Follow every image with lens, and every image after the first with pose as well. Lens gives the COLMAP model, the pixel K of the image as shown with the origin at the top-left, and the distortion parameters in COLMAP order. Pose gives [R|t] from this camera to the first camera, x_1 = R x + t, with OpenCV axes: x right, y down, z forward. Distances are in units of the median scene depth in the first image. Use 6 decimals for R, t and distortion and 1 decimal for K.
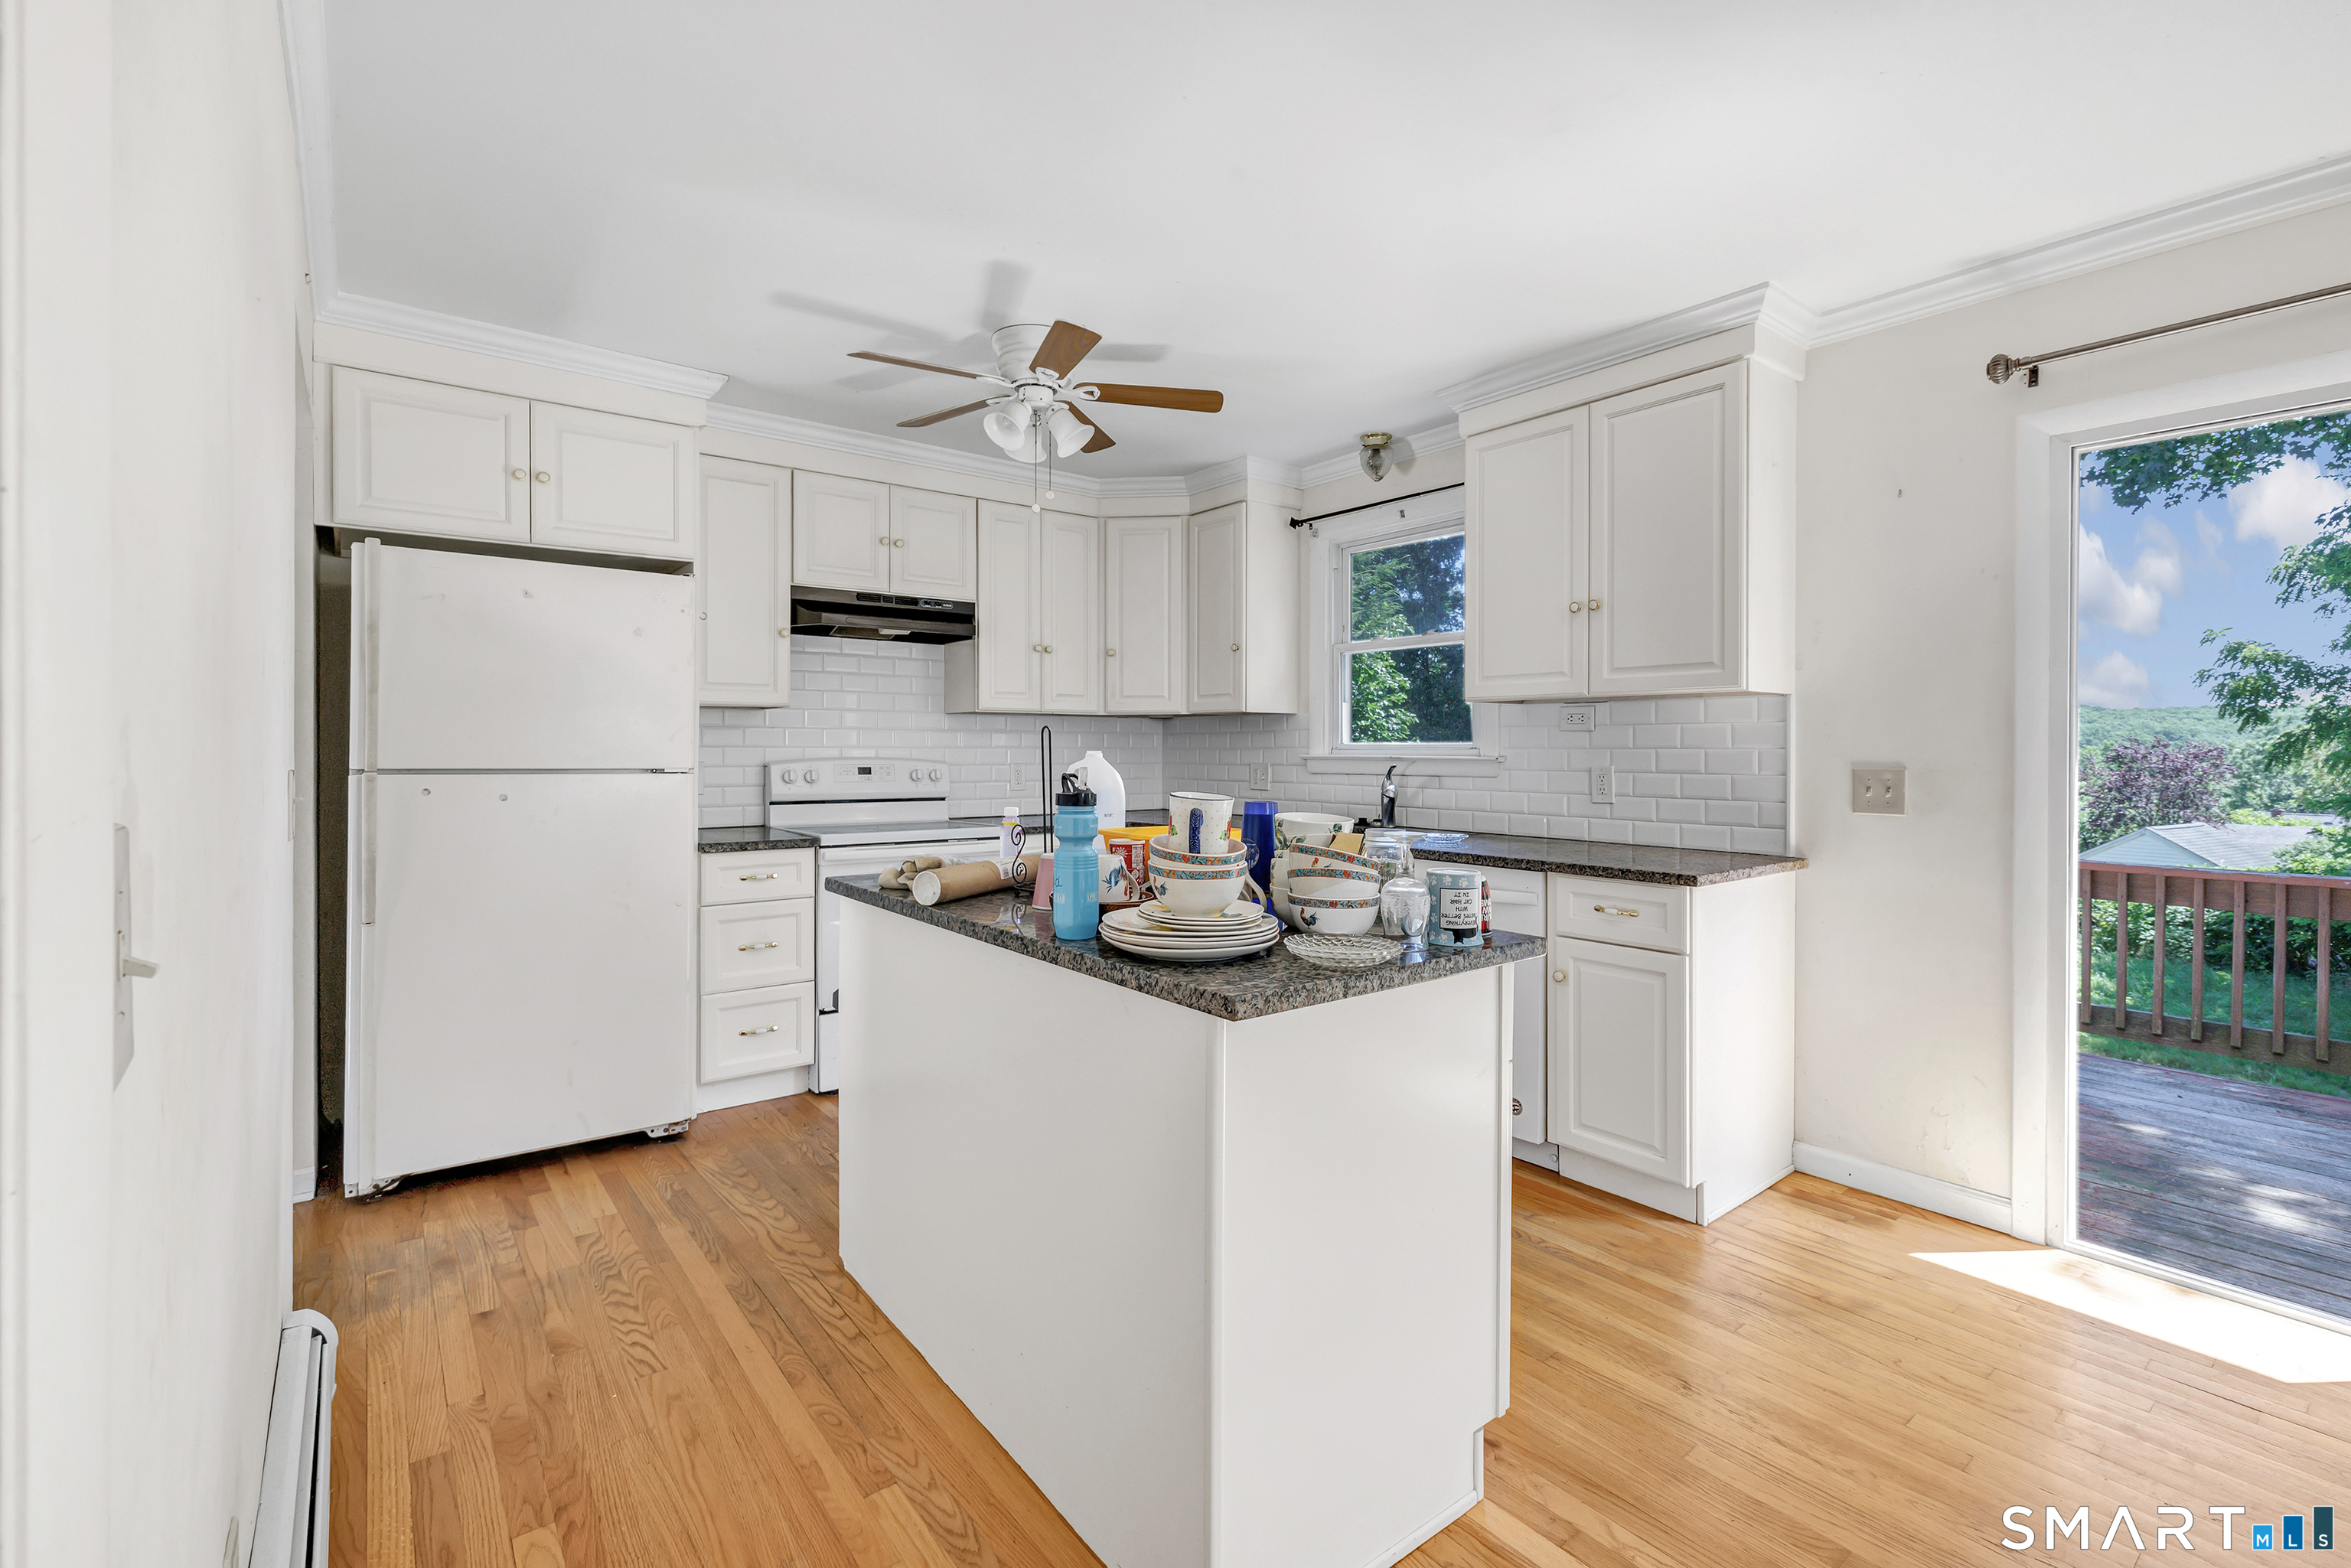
lens RADIAL K [[1046.3, 0, 1187.8], [0, 1046.3, 760.6], [0, 0, 1]] dist [0.004632, -0.000083]
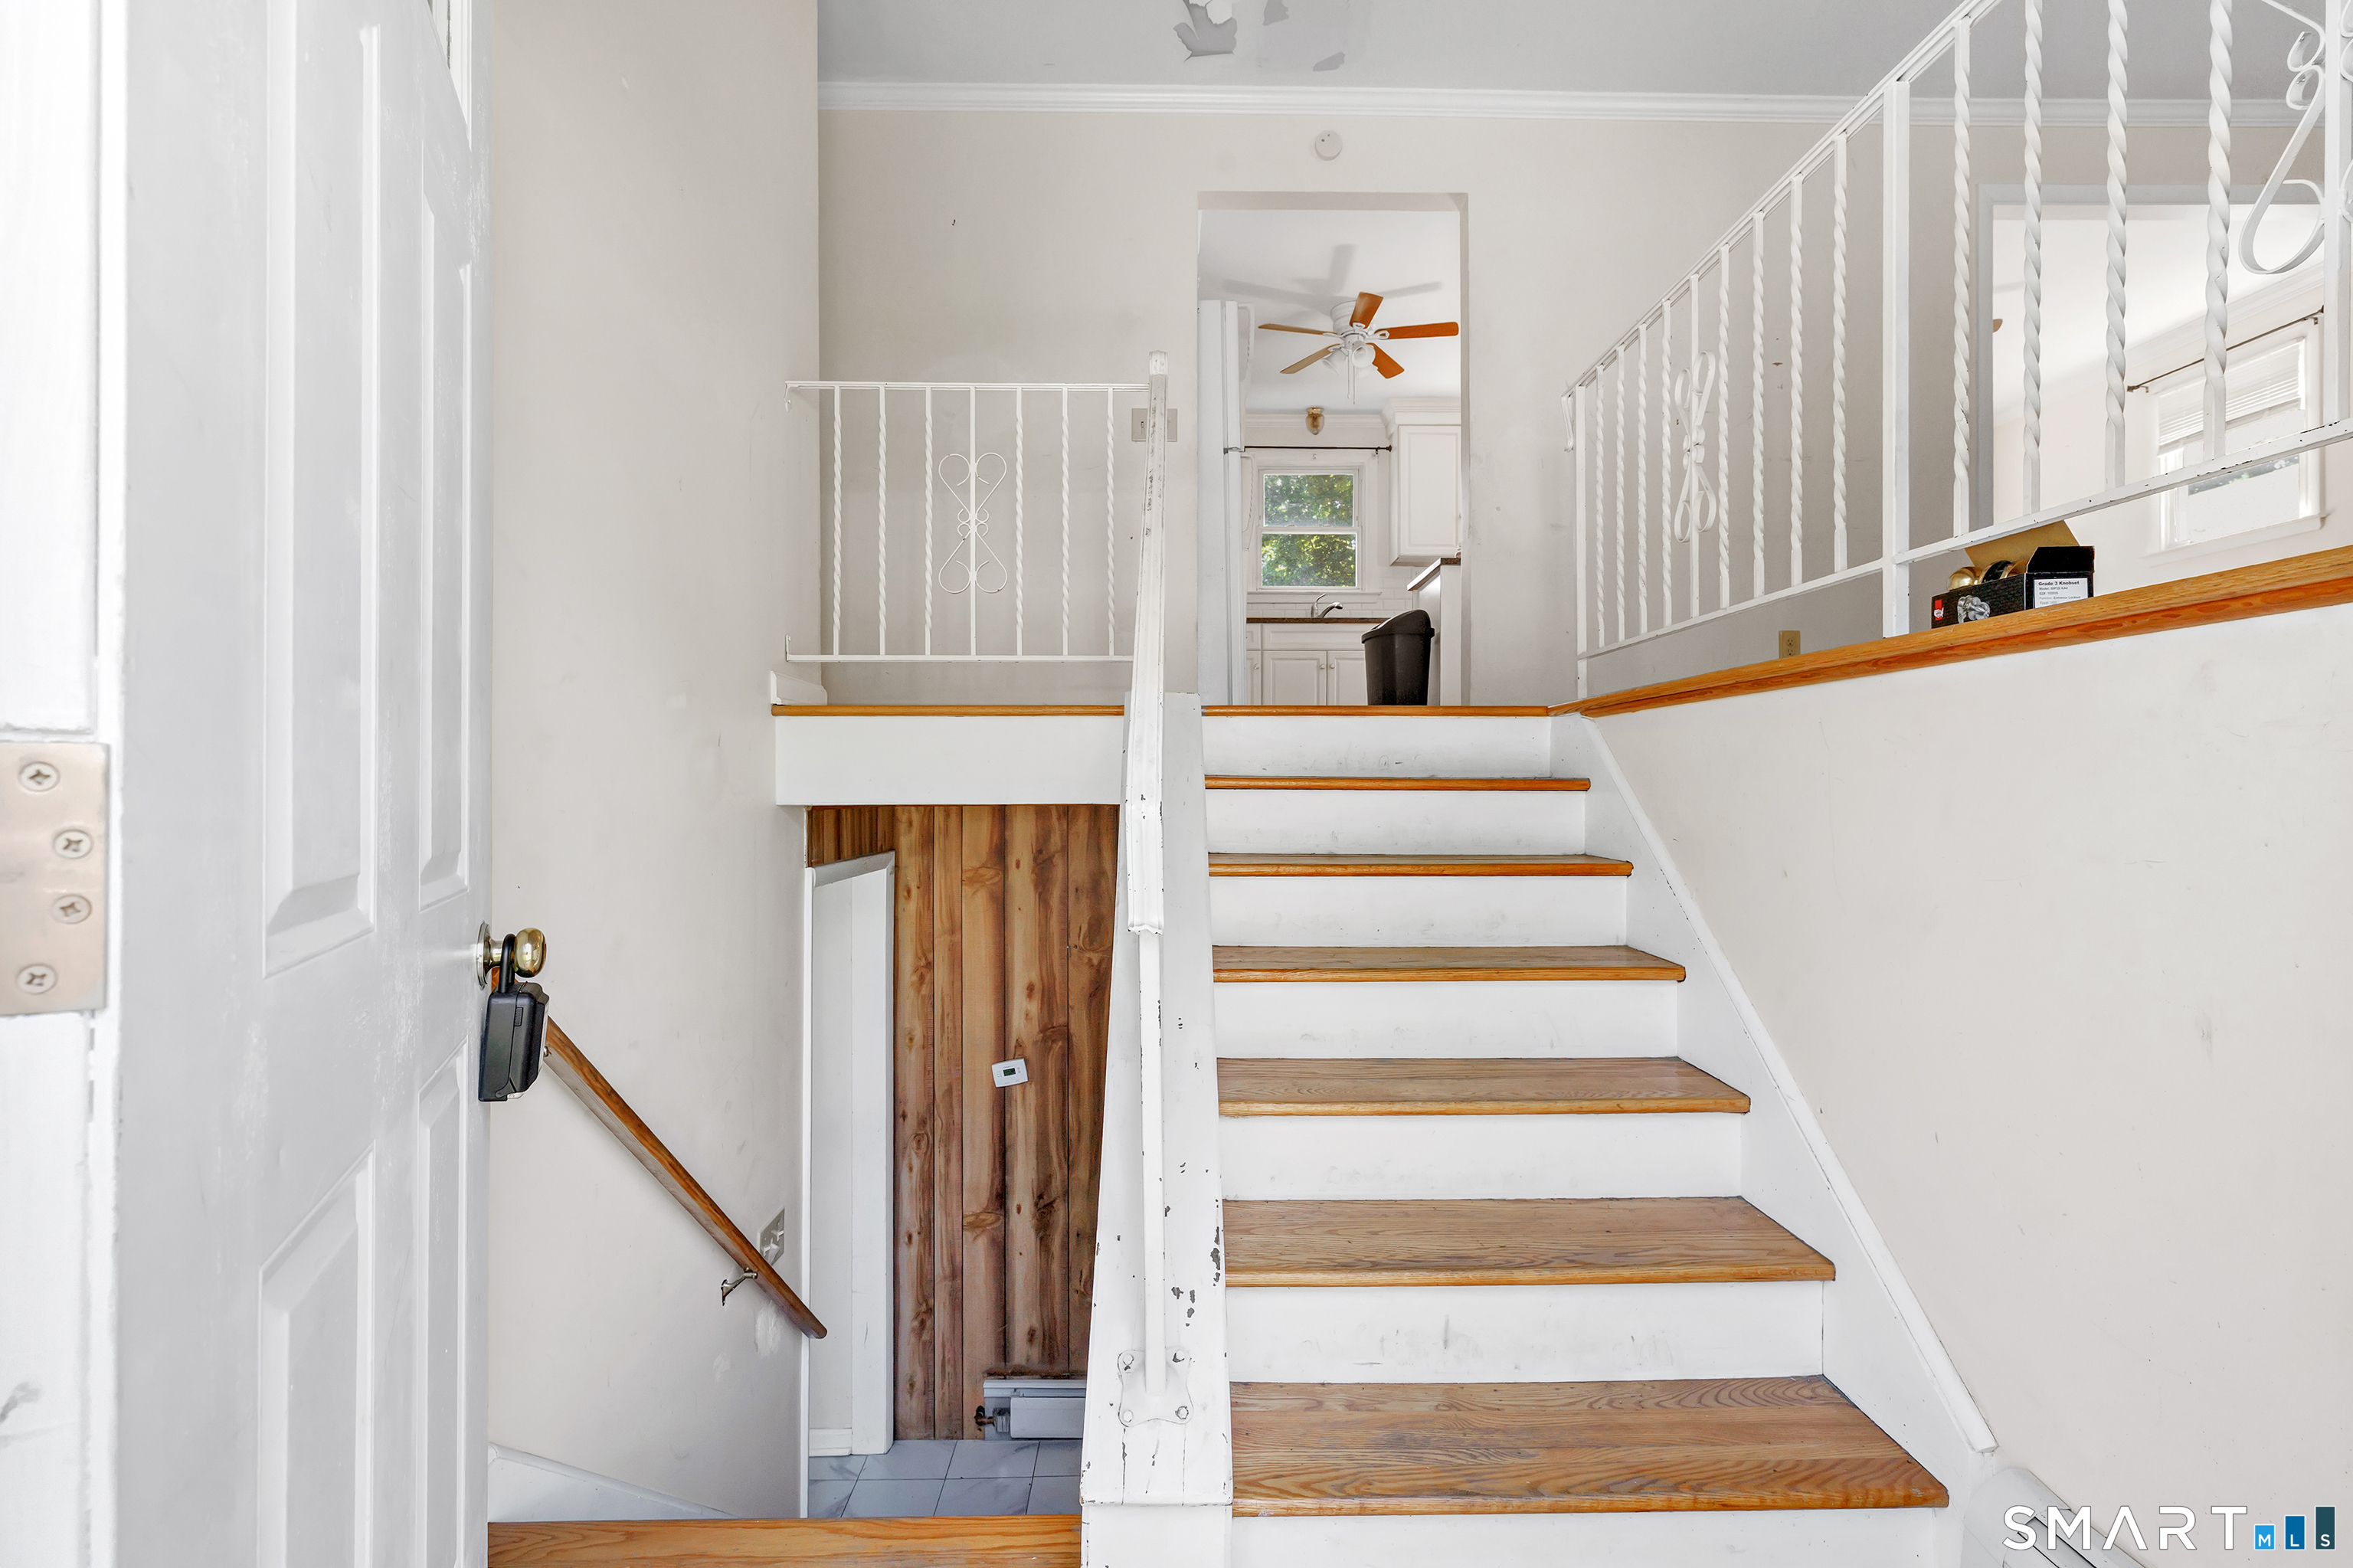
lens RADIAL K [[1047.3, 0, 1192.1], [0, 1047.3, 788.6], [0, 0, 1]] dist [0.004632, -0.000083]
pose [[0.611426, -0.001404, 0.791300, -1.824979], [0.009786, 0.999935, -0.005788, 0.461611], [-0.791241, 0.011283, 0.611401, 0.106005]]
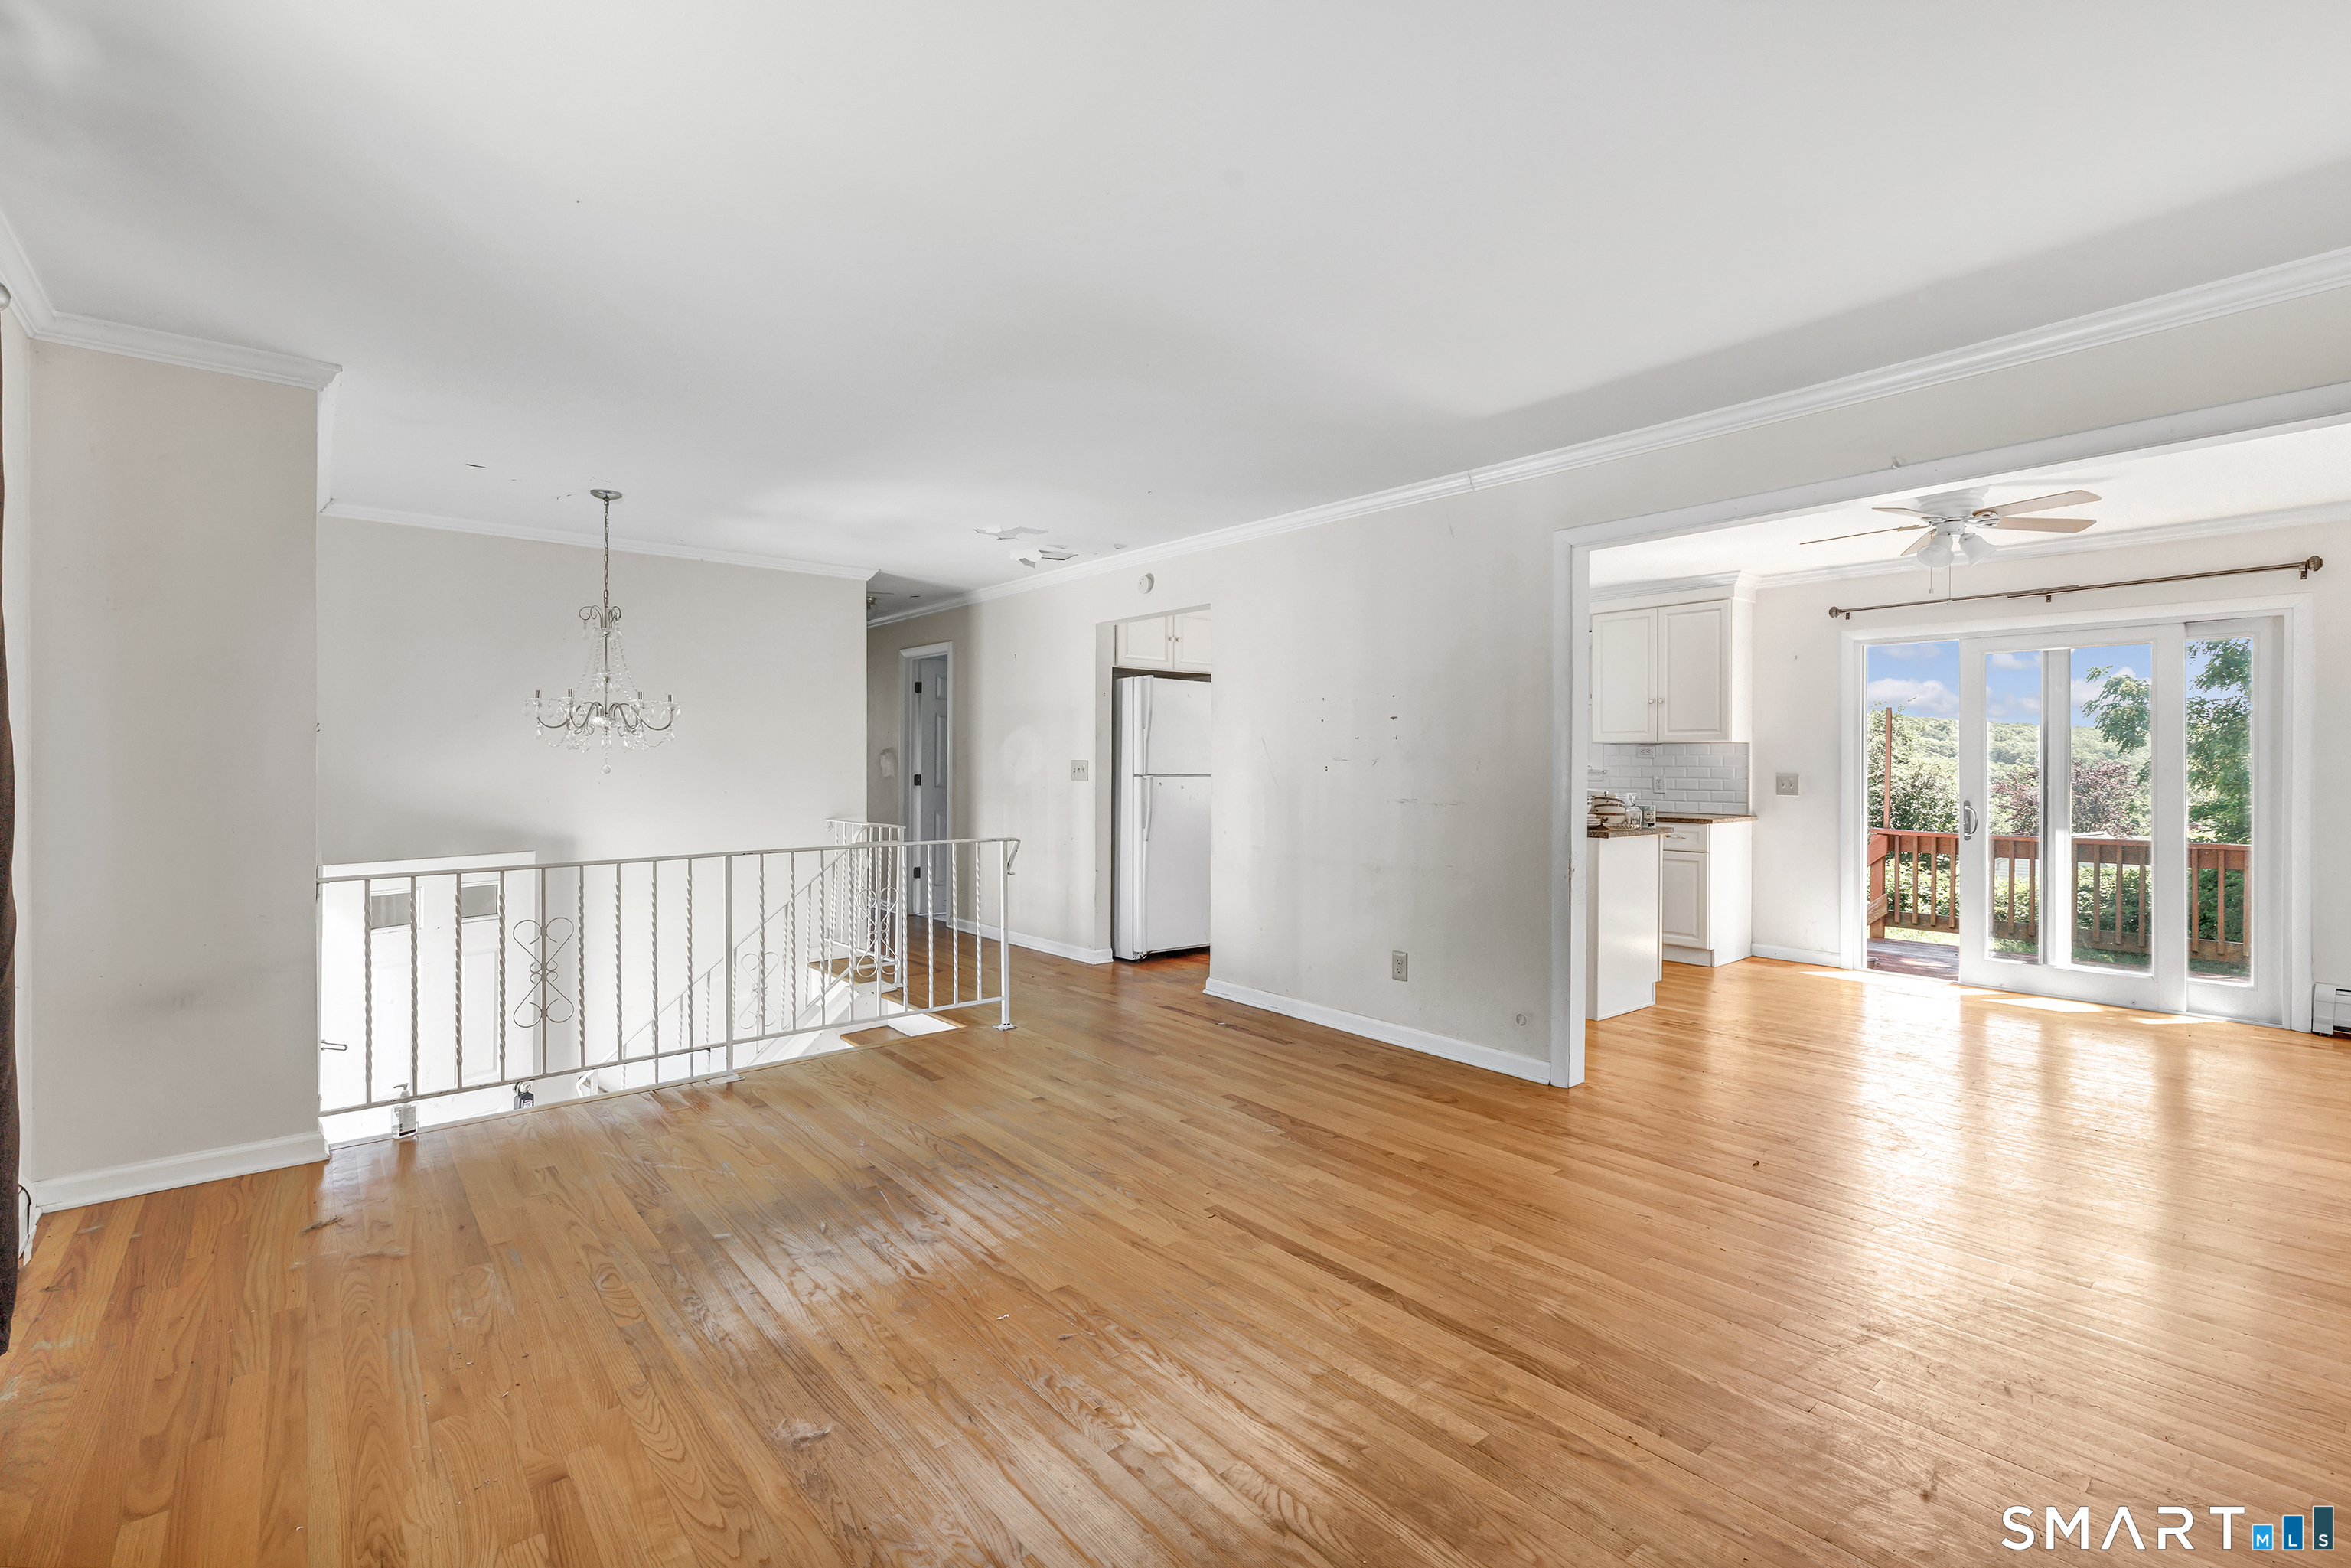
lens RADIAL K [[1046.3, 0, 1169.6], [0, 1046.3, 768.7], [0, 0, 1]] dist [0.004632, -0.000083]
pose [[0.999809, 0.002468, 0.019383, -0.699055], [-0.002315, 0.999966, -0.007925, 0.012604], [-0.019402, 0.007879, 0.999781, -1.199395]]
